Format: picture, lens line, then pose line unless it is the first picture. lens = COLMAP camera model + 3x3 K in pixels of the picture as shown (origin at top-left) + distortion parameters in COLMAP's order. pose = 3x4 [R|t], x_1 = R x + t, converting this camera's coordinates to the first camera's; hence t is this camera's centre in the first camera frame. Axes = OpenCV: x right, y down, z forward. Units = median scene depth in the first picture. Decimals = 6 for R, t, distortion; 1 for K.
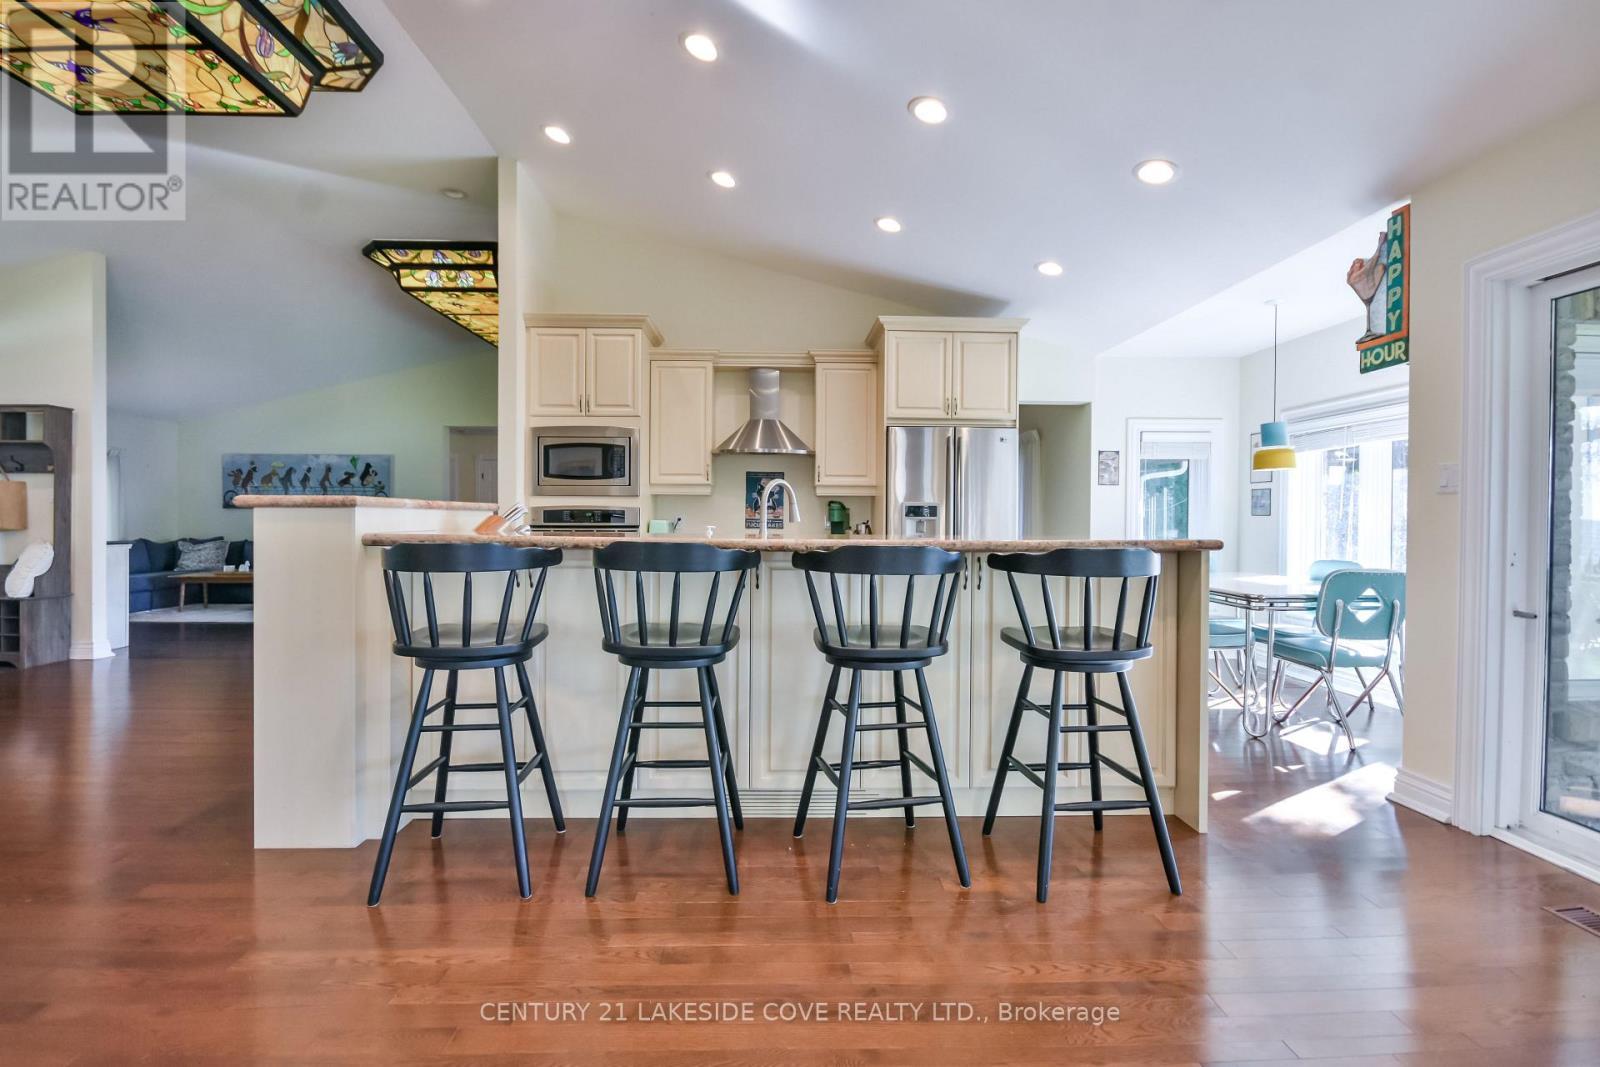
lens RADIAL K [[705.8, 0, 803.4], [0, 705.8, 522.7], [0, 0, 1]] dist [-0.000896, -0.000411]
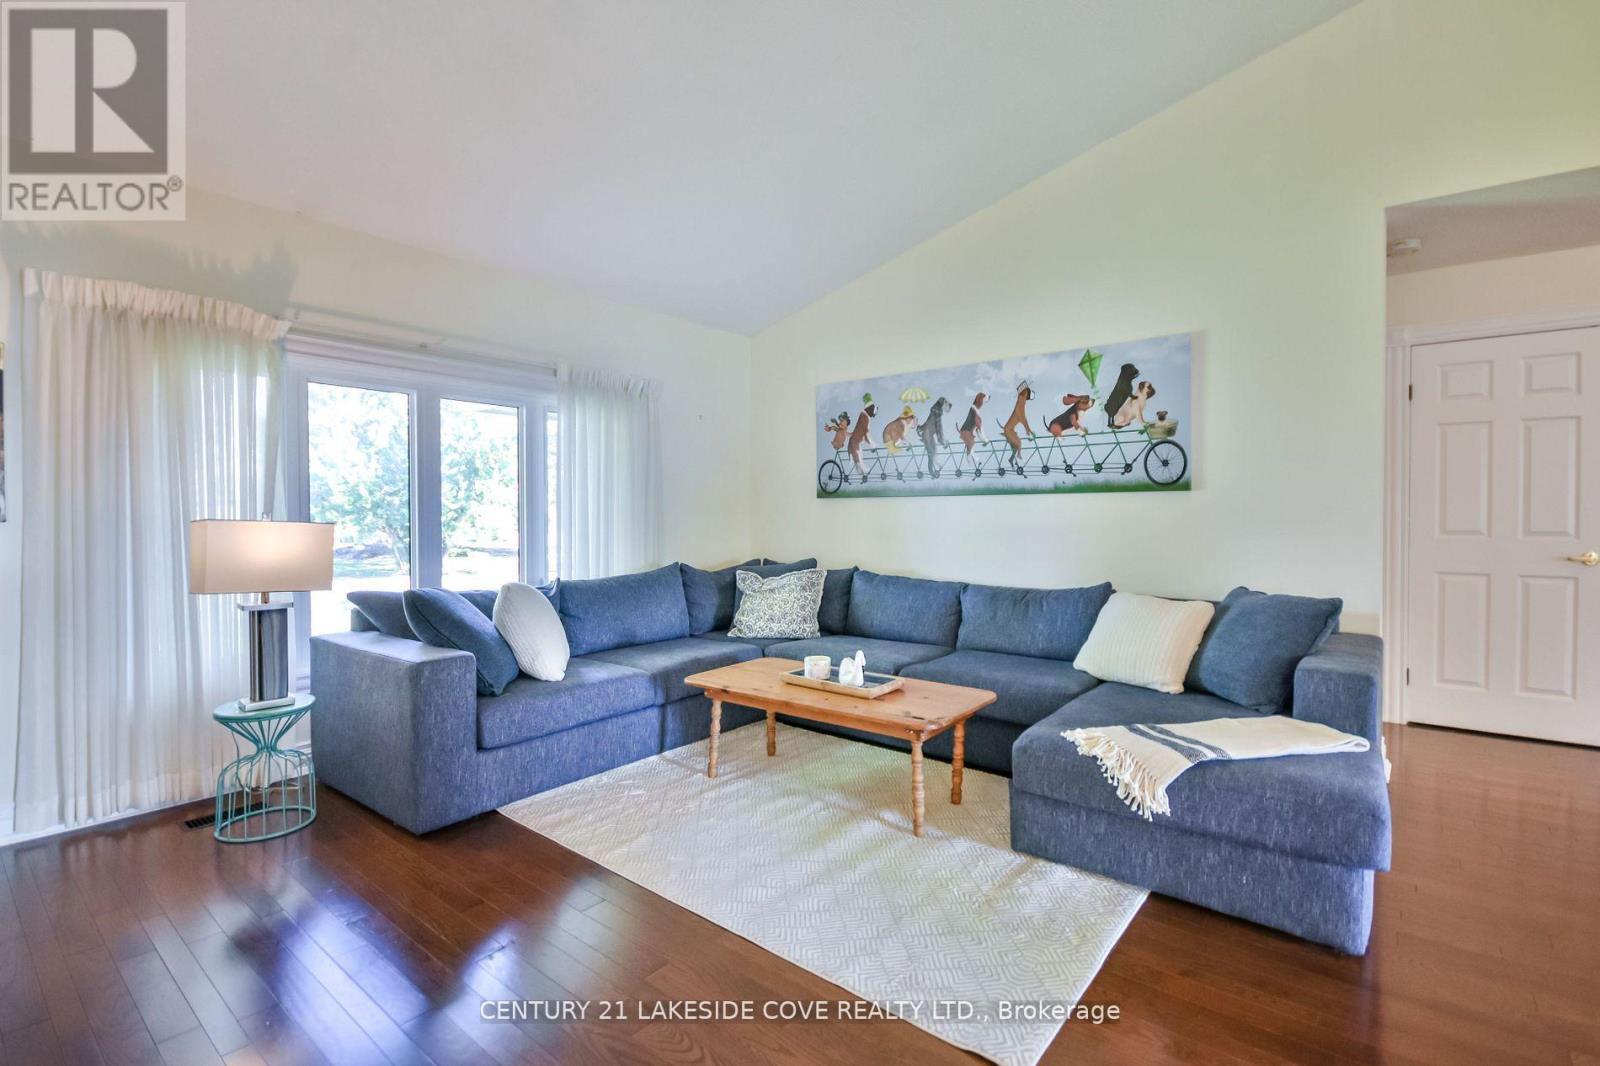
lens RADIAL K [[743.5, 0, 802.5], [0, 743.5, 529.5], [0, 0, 1]] dist [-0.004378, -0.002046]
pose [[0.742131, 0.006131, -0.670227, -0.493114], [-0.007202, 0.999973, 0.001173, -0.000392], [0.670216, 0.003956, 0.742155, 0.620304]]
